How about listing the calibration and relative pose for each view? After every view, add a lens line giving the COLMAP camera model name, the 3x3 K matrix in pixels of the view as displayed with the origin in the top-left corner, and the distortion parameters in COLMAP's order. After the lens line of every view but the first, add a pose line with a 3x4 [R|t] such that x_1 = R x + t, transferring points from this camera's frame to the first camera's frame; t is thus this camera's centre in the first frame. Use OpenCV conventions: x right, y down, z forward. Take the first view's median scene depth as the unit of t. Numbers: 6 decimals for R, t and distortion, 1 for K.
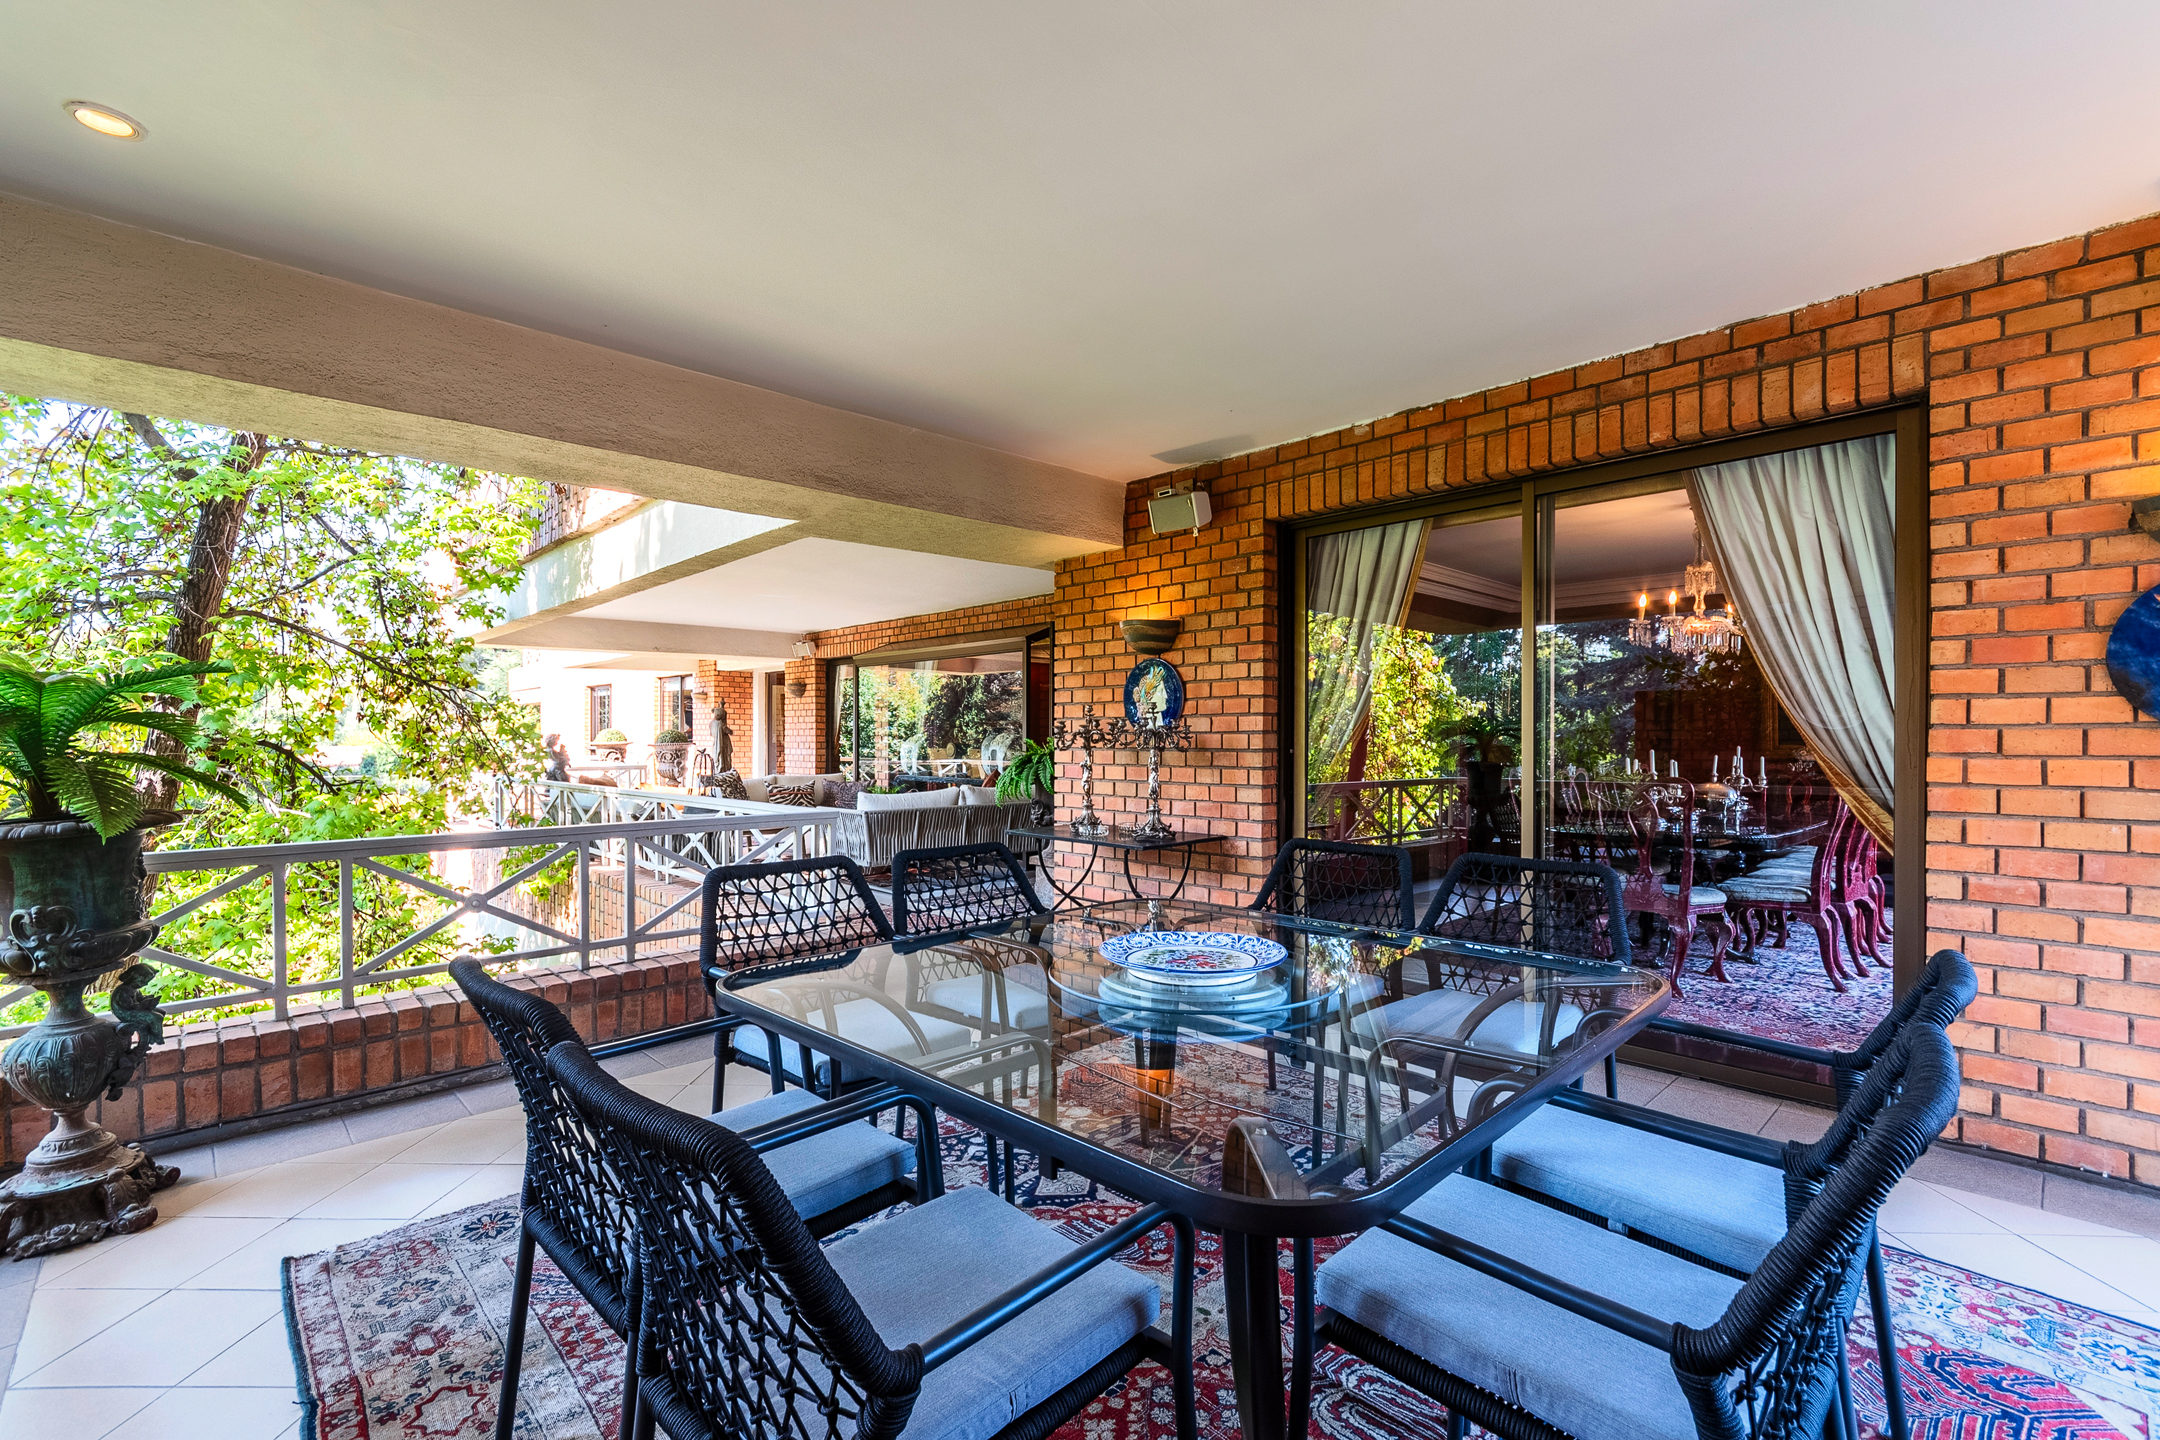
lens RADIAL K [[931.1, 0, 1078.5], [0, 931.1, 734.7], [0, 0, 1]] dist [0.000173, 0.000016]
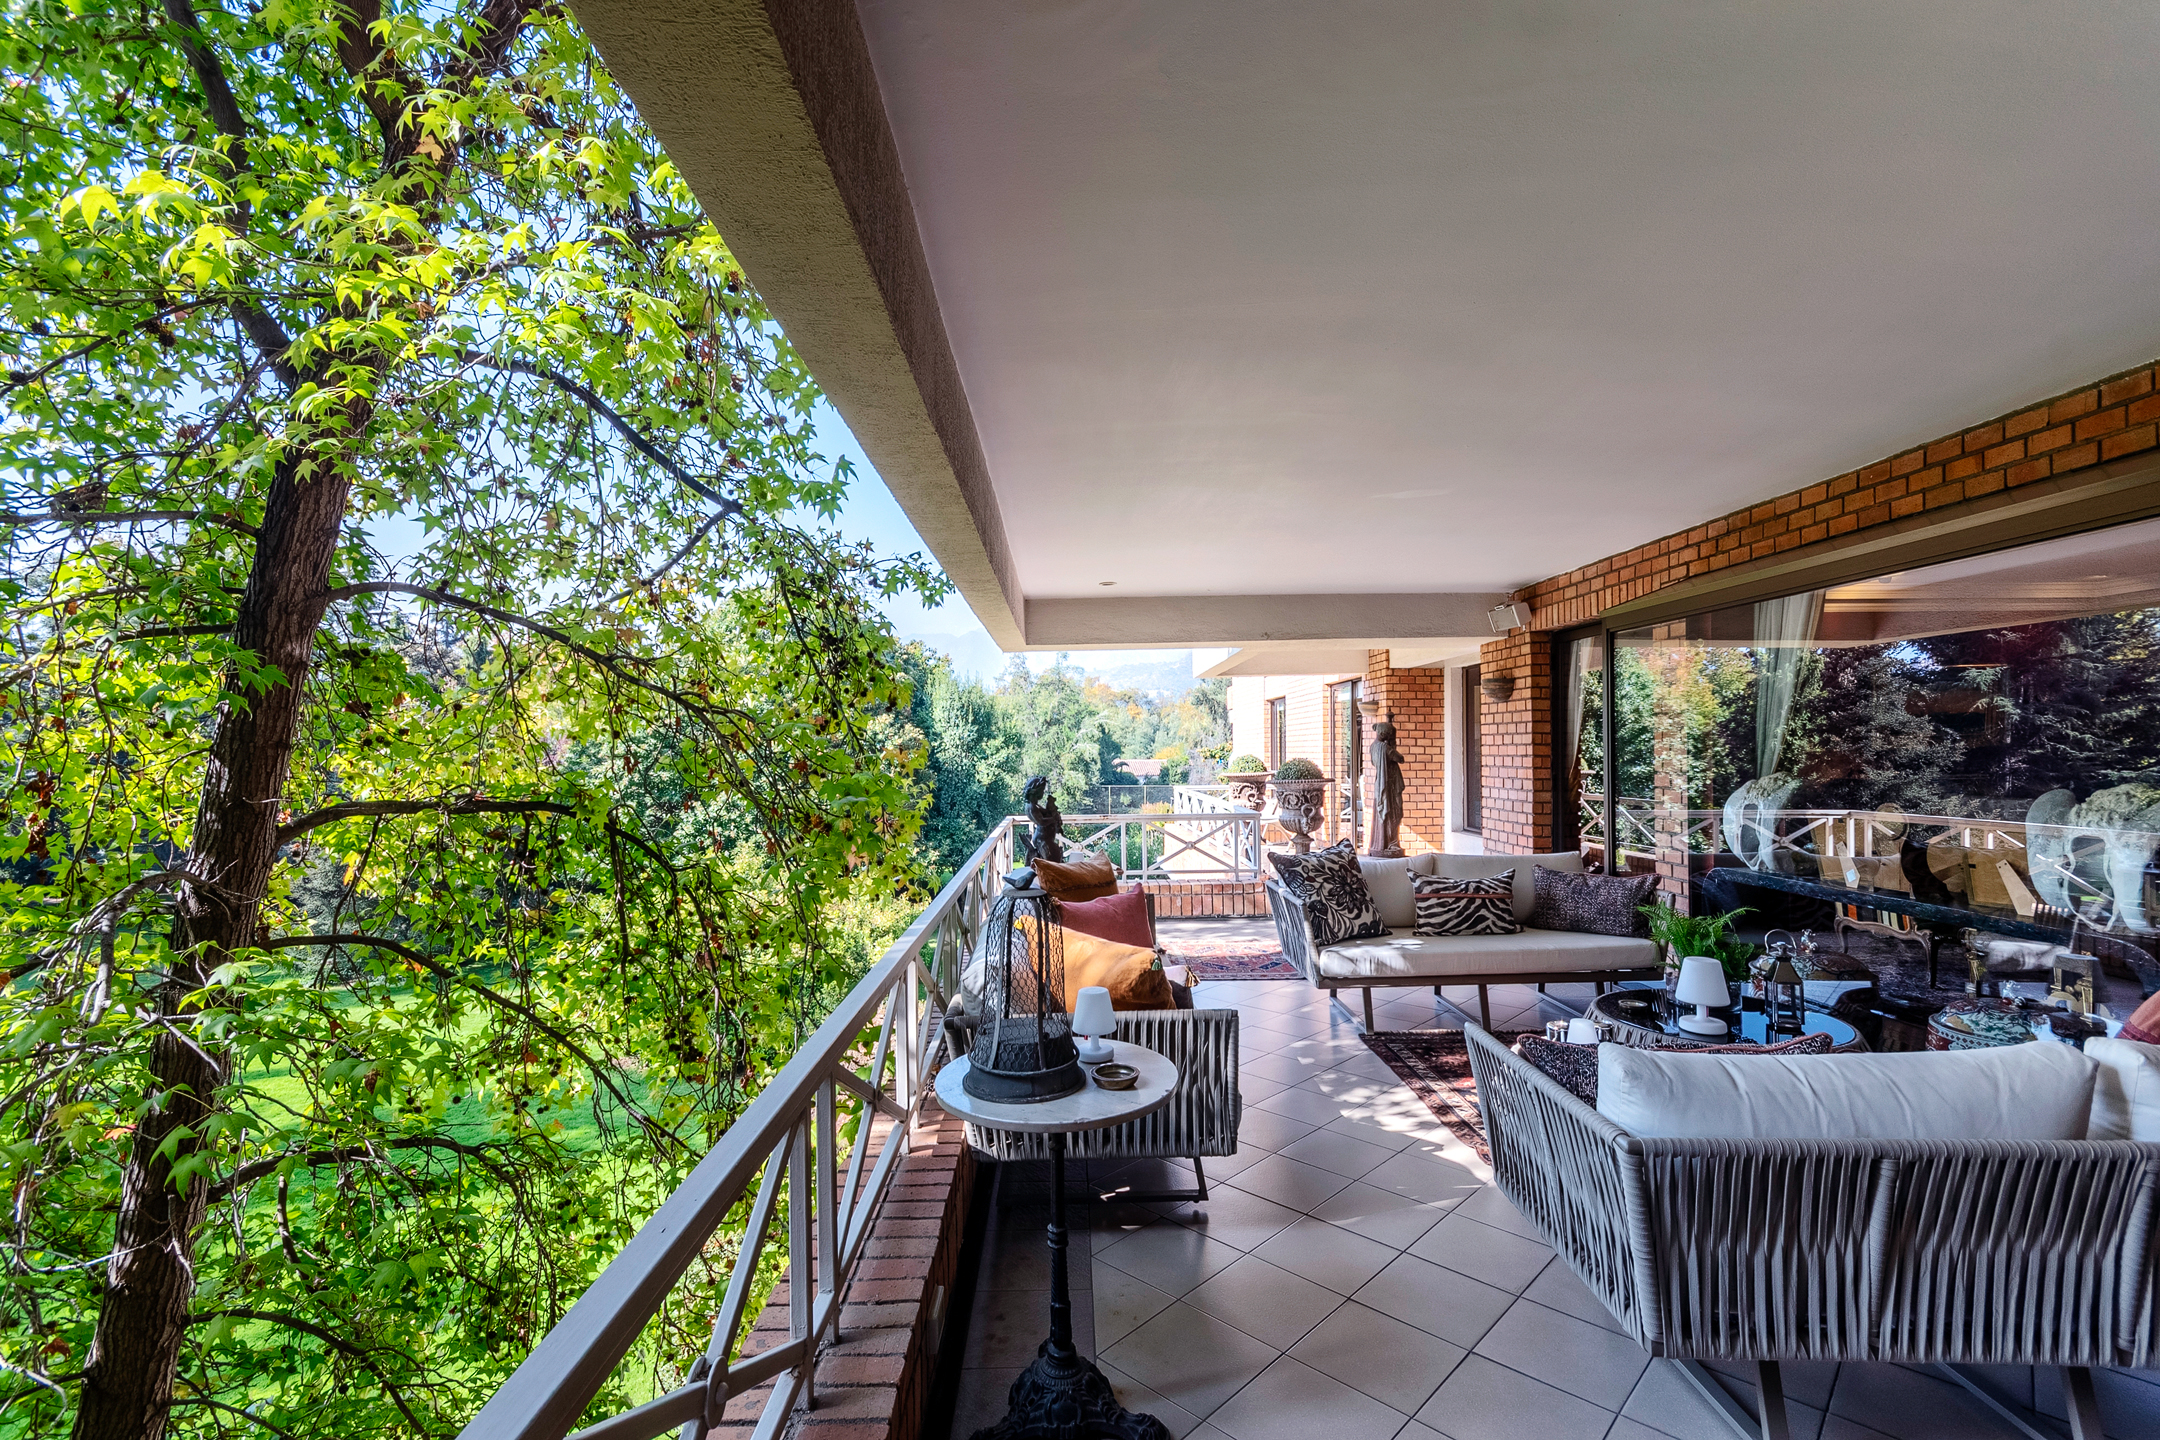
lens RADIAL K [[970.2, 0, 1076.4], [0, 970.2, 740.1], [0, 0, 1]] dist [0.004038, 0.000522]
pose [[0.734106, -0.013600, -0.678899, -0.085984], [0.008604, 0.999905, -0.010727, -0.012393], [0.678981, 0.002034, 0.734153, 0.380673]]
